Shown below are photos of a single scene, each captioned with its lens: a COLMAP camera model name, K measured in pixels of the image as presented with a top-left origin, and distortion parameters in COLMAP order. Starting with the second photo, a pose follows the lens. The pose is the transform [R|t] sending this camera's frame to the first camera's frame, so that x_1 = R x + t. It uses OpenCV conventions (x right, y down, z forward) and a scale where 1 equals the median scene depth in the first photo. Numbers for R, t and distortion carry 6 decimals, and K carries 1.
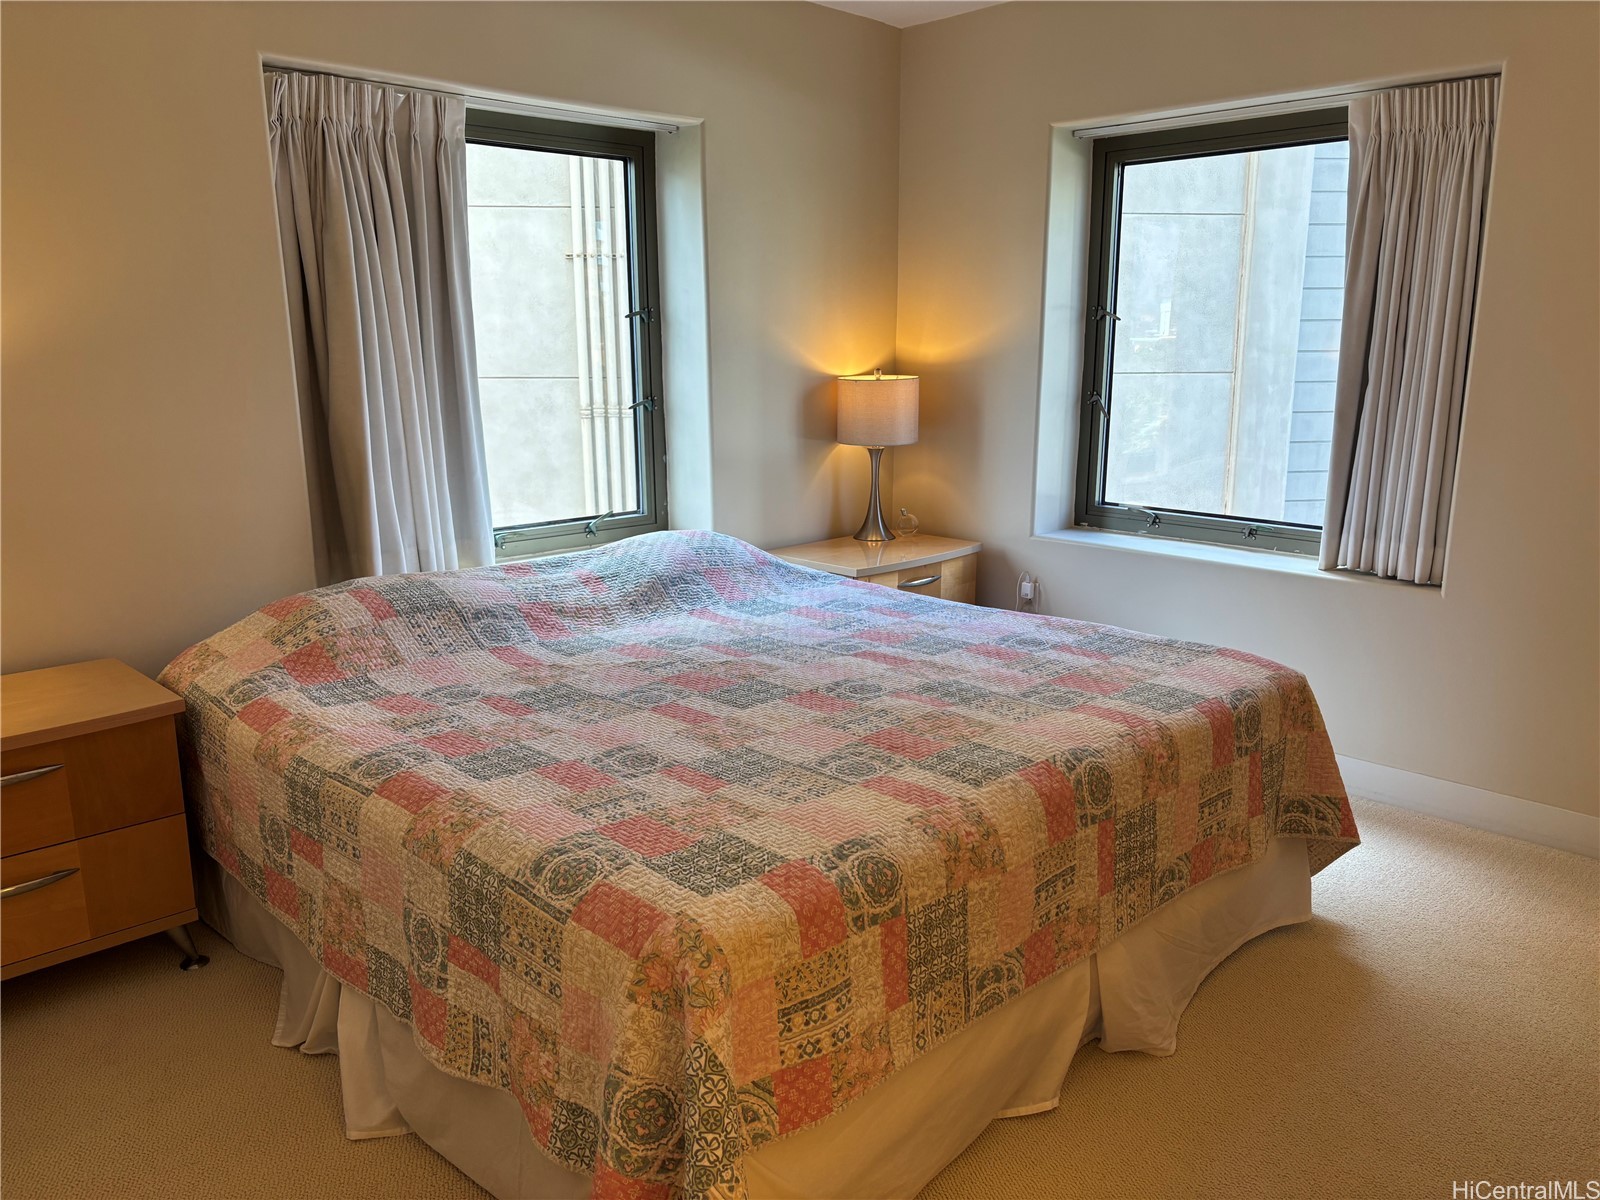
lens RADIAL K [[1206.7, 0, 800.0], [0, 1206.7, 600.0], [0, 0, 1]] dist [0.030268, -0.055754]
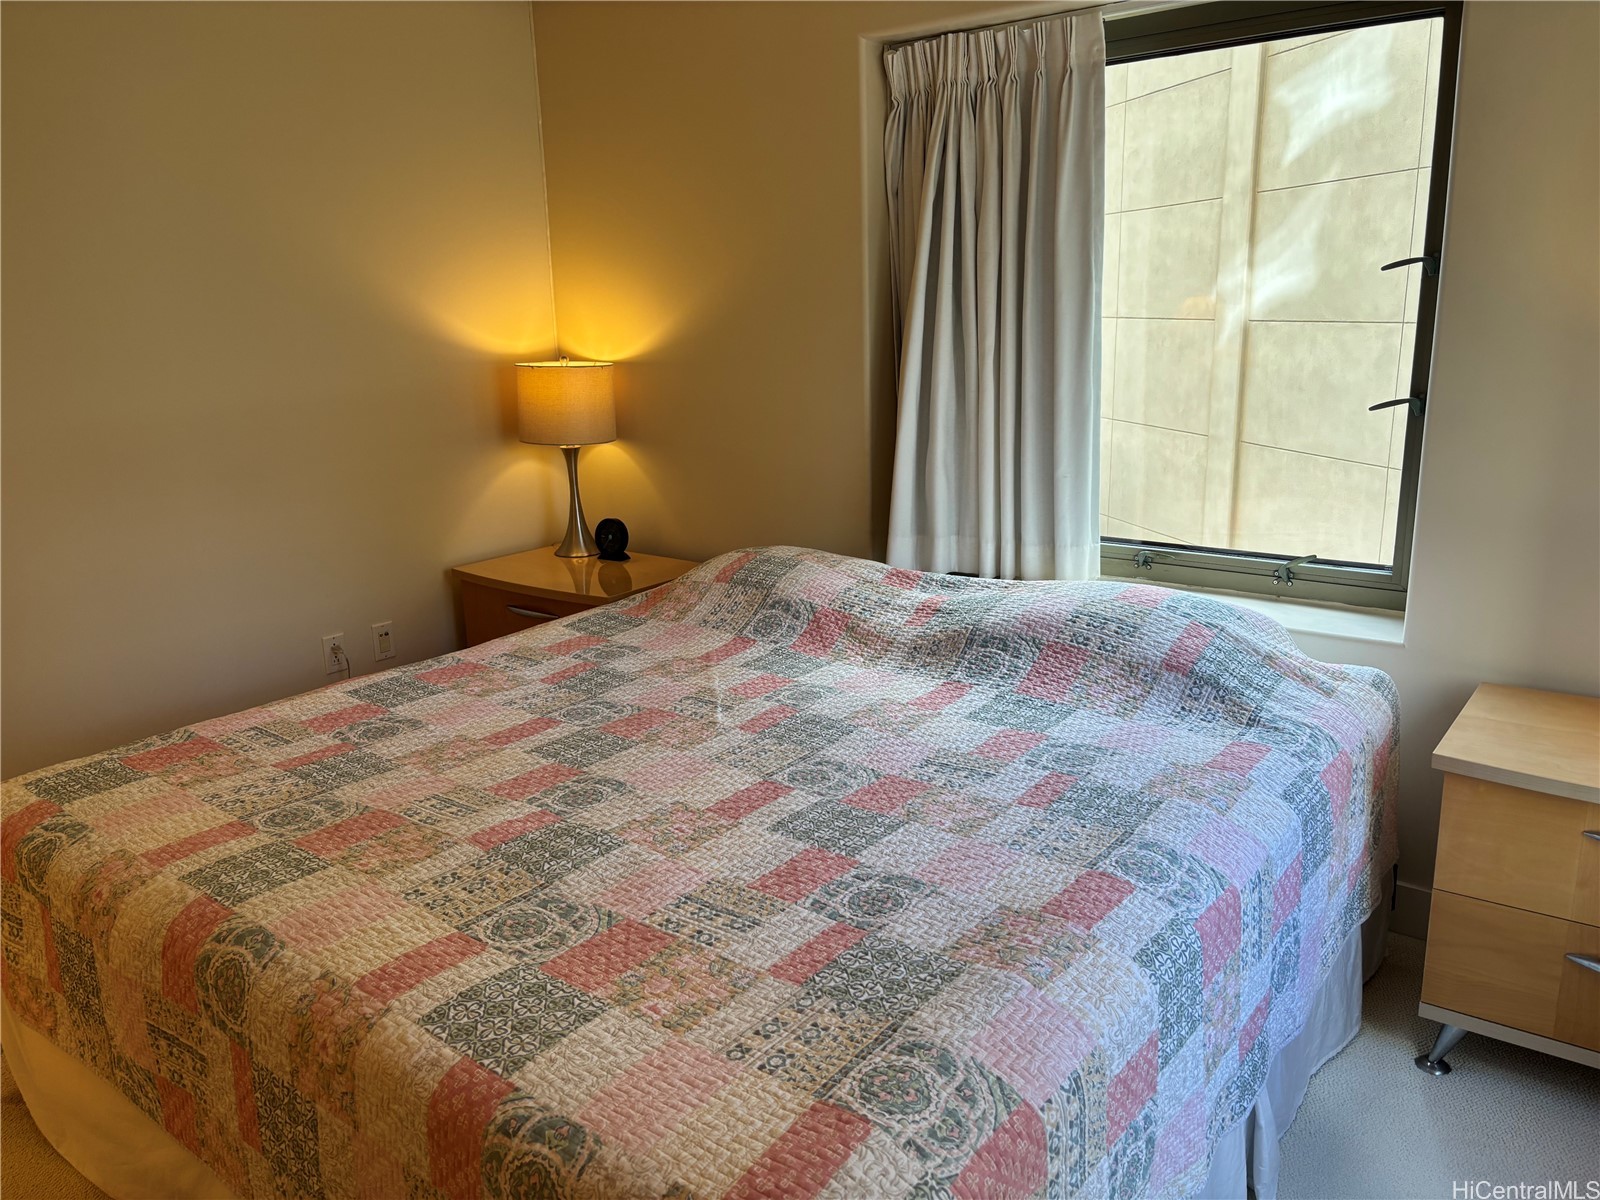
lens RADIAL K [[1206.7, 0, 800.0], [0, 1206.7, 600.0], [0, 0, 1]] dist [0.030268, -0.055754]
pose [[0.154349, 0.247528, -0.956507, 0.707538], [-0.190377, 0.957418, 0.217043, -0.217363], [0.969501, 0.148597, 0.194901, 0.882567]]
